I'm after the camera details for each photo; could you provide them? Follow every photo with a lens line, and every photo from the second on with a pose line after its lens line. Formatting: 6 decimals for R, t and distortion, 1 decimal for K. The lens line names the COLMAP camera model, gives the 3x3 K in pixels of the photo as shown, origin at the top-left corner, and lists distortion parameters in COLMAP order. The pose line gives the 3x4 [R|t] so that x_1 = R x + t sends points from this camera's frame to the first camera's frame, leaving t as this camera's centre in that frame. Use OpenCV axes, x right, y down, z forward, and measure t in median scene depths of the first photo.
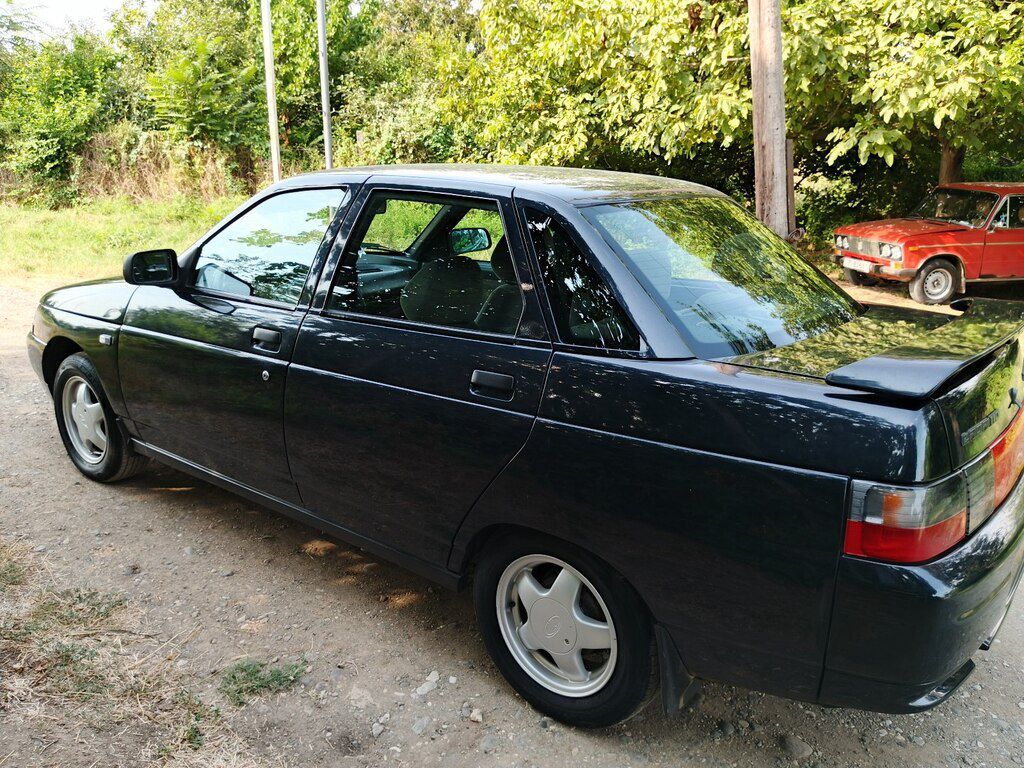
lens RADIAL K [[820.2, 0, 512.0], [0, 820.2, 384.0], [0, 0, 1]] dist [0.071106, -0.160546]
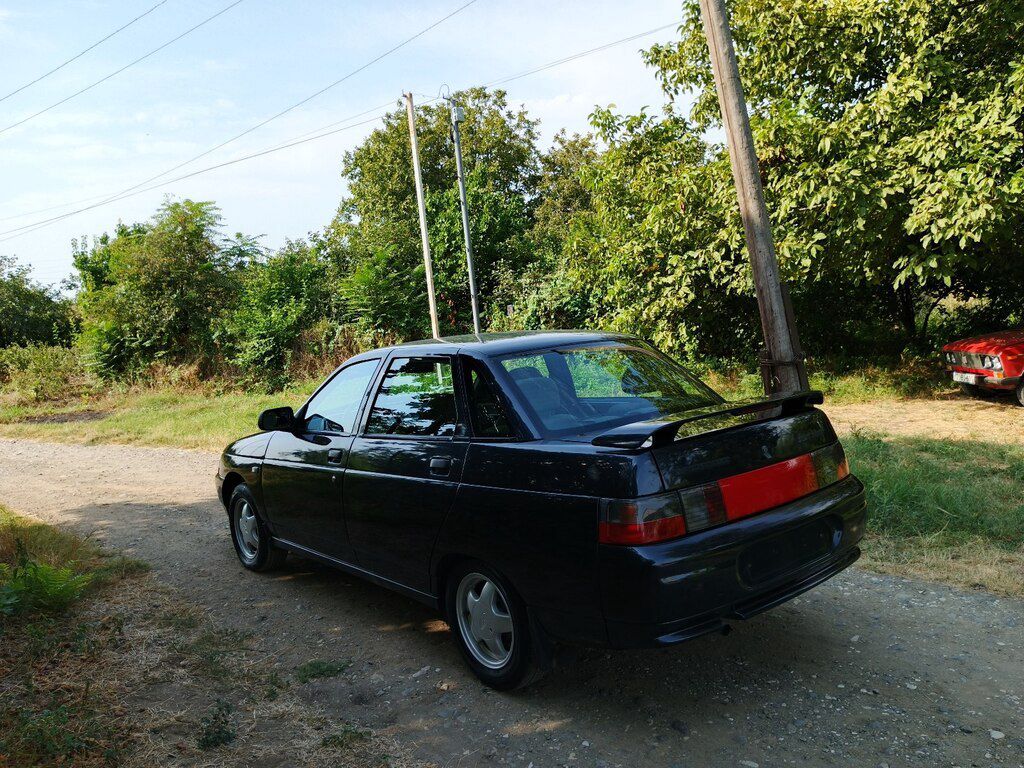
lens RADIAL K [[808.9, 0, 512.0], [0, 808.9, 384.0], [0, 0, 1]] dist [0.071607, -0.123349]
pose [[0.969648, -0.090544, -0.227124, 0.075009], [0.047040, 0.980636, -0.190107, 0.022885], [0.239939, 0.173652, 0.955130, -0.080852]]
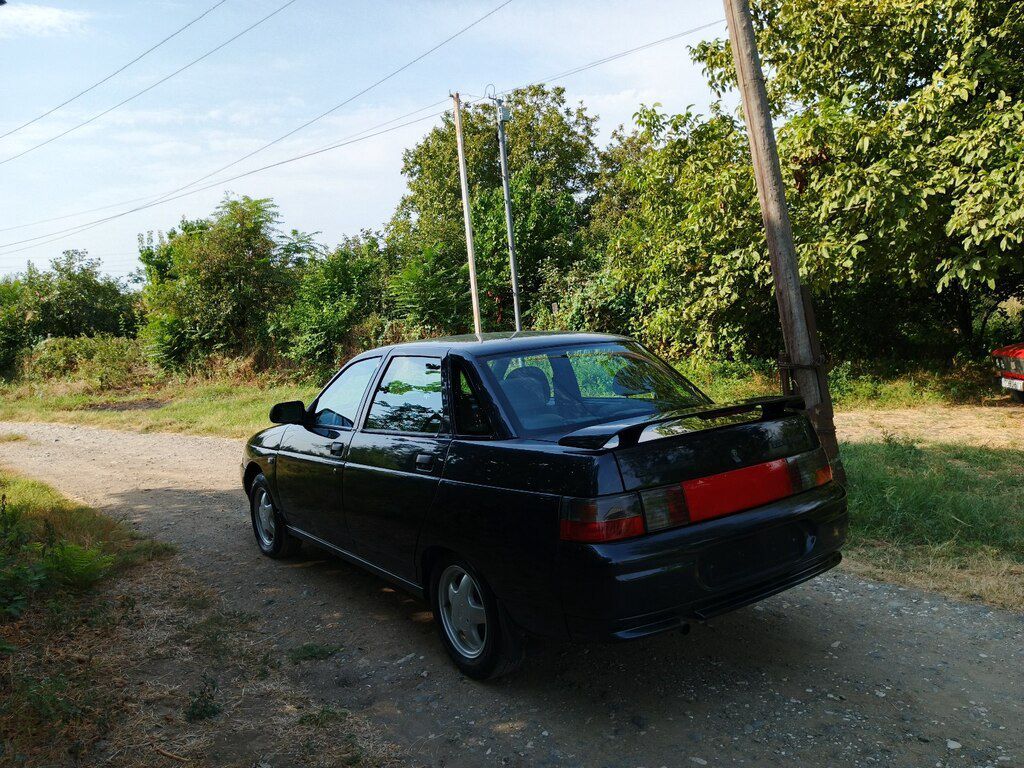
lens RADIAL K [[807.0, 0, 512.0], [0, 807.0, 384.0], [0, 0, 1]] dist [0.084535, -0.148304]
pose [[0.952179, -0.071649, -0.297022, 0.099036], [0.015236, 0.982042, -0.188048, 0.023913], [0.305161, 0.174530, 0.936171, -0.081595]]
